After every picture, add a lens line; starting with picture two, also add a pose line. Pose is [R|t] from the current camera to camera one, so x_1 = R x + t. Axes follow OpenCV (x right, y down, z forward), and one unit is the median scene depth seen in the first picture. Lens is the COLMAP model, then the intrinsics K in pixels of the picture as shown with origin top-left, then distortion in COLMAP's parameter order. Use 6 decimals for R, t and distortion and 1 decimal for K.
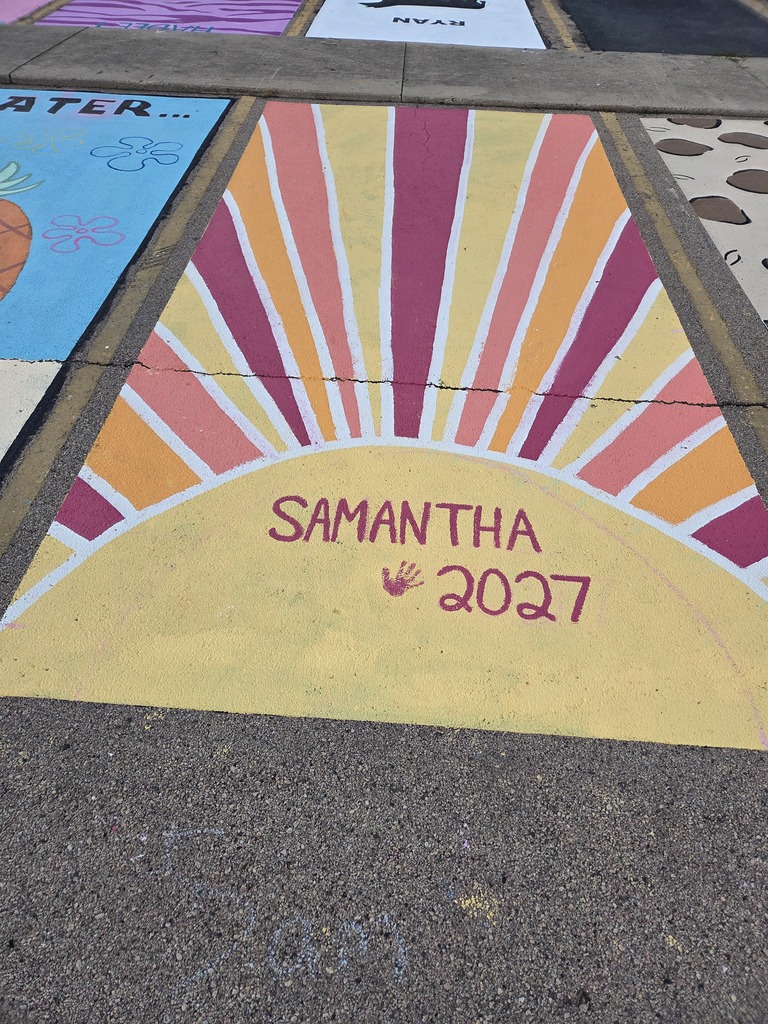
lens RADIAL K [[682.1, 0, 391.3], [0, 682.1, 512.0], [0, 0, 1]] dist [0.023961, -0.009972]
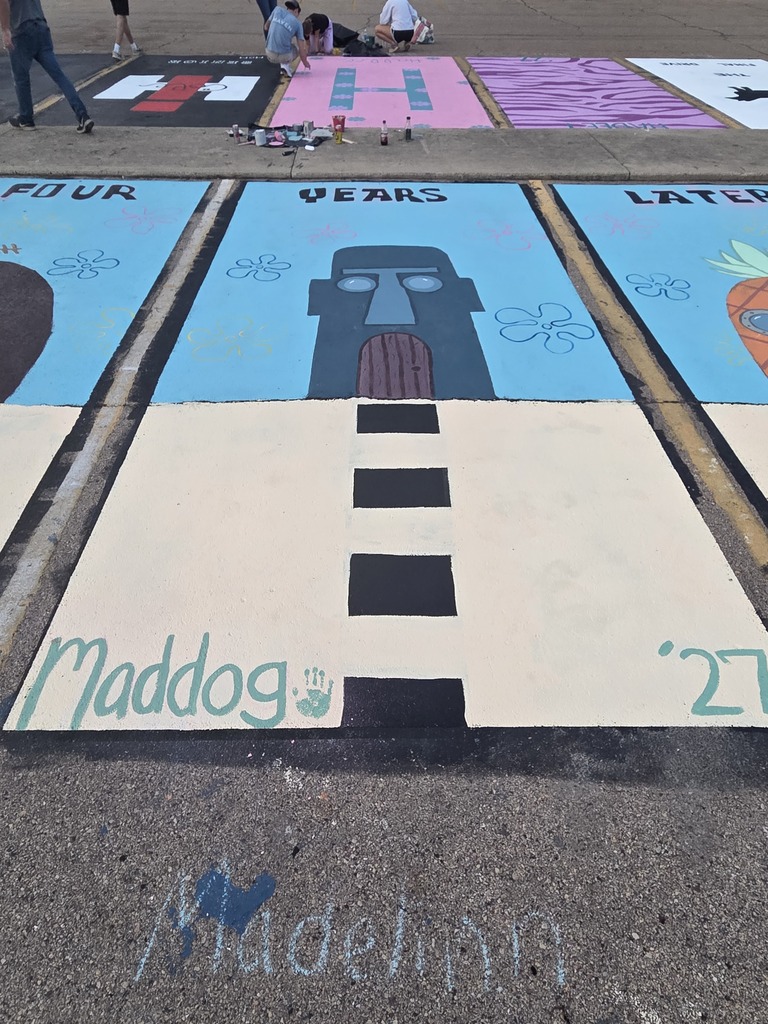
lens RADIAL K [[664.6, 0, 387.0], [0, 664.6, 516.3], [0, 0, 1]] dist [0.014551, 0.002839]
pose [[0.996858, -0.058557, 0.053341, -0.990425], [0.062056, 0.995856, -0.066478, -0.023470], [-0.049228, 0.069579, 0.996361, -0.031113]]
